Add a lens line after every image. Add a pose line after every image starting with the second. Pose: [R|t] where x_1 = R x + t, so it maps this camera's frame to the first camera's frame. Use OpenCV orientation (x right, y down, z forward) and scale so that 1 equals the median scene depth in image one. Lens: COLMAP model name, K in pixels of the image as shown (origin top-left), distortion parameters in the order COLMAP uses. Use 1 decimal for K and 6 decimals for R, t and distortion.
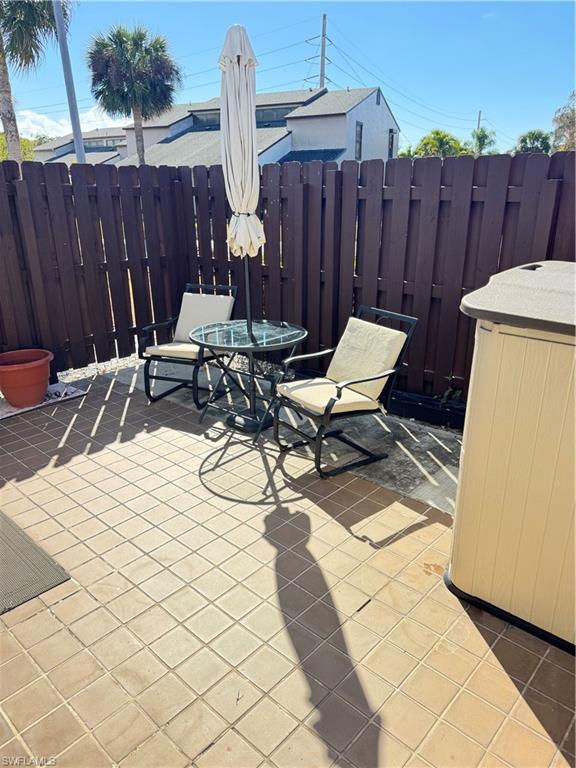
lens RADIAL K [[542.8, 0, 284.4], [0, 542.8, 384.6], [0, 0, 1]] dist [0.057505, -0.069156]
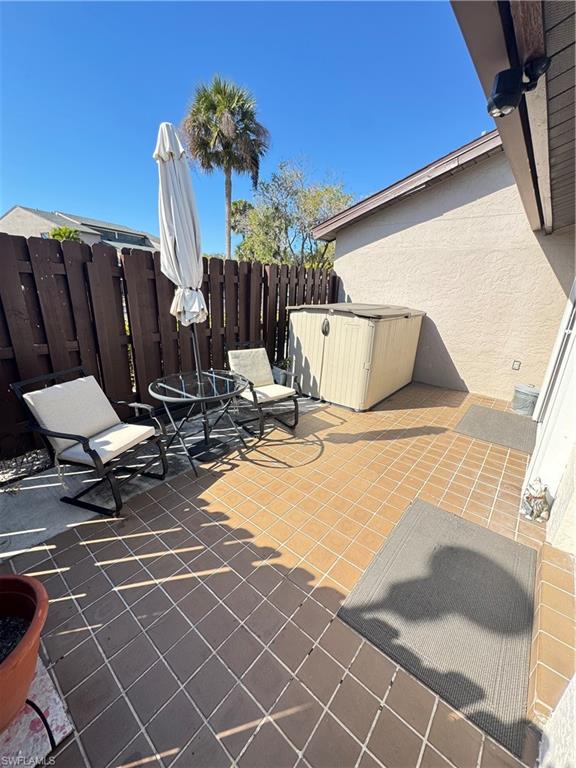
lens RADIAL K [[306.1, 0, 291.2], [0, 306.1, 384.0], [0, 0, 1]] dist [-0.001800, 0.000491]
pose [[-0.061116, -0.301295, 0.951570, -0.778948], [0.304965, 0.902127, 0.305226, -0.256548], [-0.950401, 0.308850, 0.036750, 0.808071]]
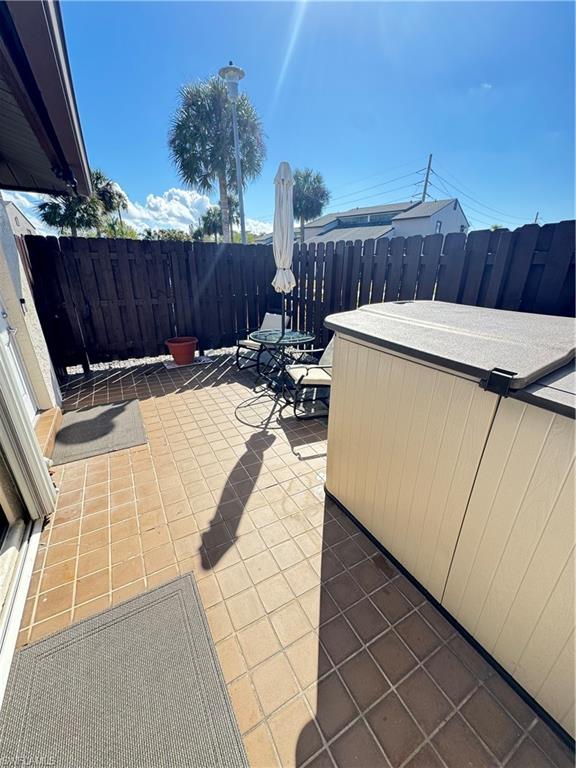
lens RADIAL K [[306.1, 0, 285.9], [0, 306.1, 384.7], [0, 0, 1]] dist [-0.001800, 0.000491]
pose [[0.949009, 0.130390, -0.287021, 0.266239], [-0.119643, 0.991306, 0.054749, 0.006933], [0.291665, -0.017618, 0.956358, 0.035723]]
